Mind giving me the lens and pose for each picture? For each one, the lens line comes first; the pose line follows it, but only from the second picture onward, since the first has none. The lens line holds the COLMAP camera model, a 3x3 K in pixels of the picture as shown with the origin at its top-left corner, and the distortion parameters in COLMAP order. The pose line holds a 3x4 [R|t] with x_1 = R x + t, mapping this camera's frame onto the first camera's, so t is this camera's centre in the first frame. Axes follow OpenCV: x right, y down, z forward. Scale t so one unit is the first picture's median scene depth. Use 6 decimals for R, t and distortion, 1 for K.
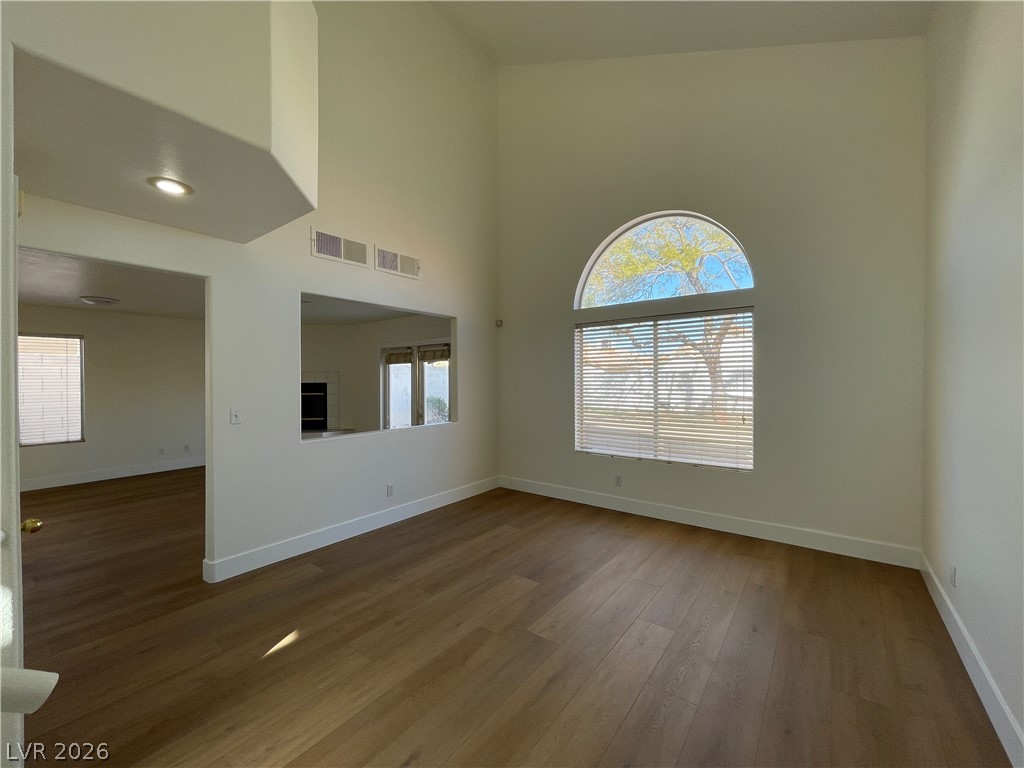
lens RADIAL K [[410.5, 0, 516.0], [0, 410.5, 381.9], [0, 0, 1]] dist [0.000628, 0.000077]
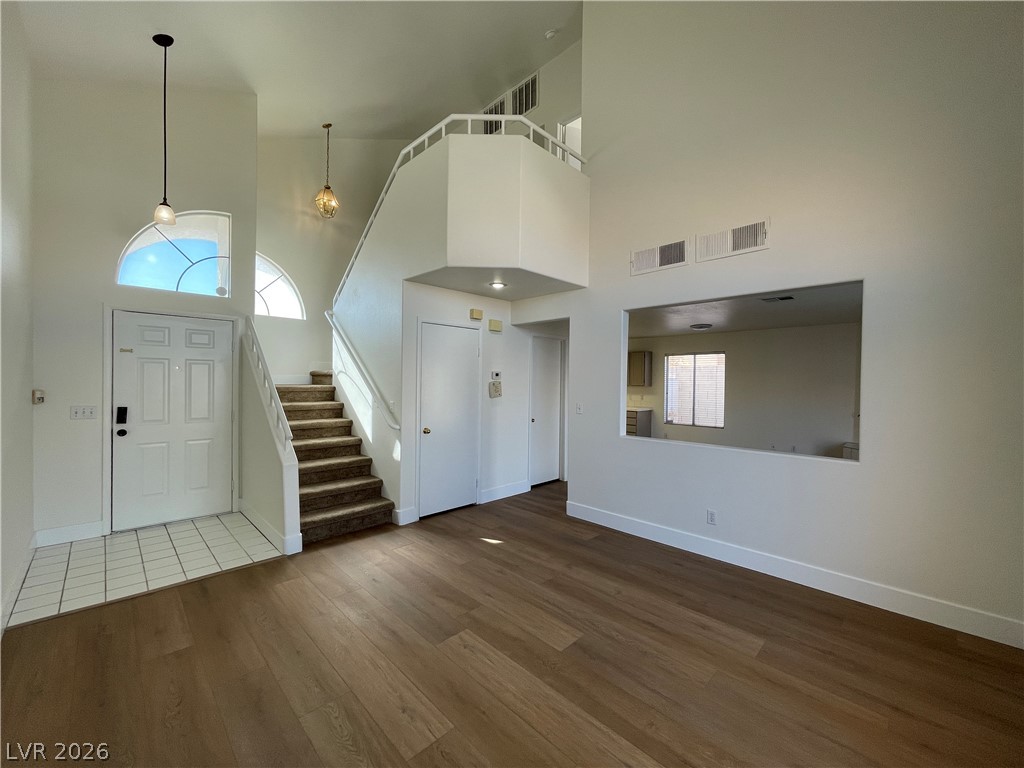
lens RADIAL K [[414.6, 0, 512.0], [0, 414.6, 384.0], [0, 0, 1]] dist [0.002251, 0.000470]
pose [[-0.142993, 0.009415, -0.989679, 0.766226], [-0.016623, 0.999791, 0.011913, -0.016035], [0.989584, 0.018155, -0.142807, 0.929908]]
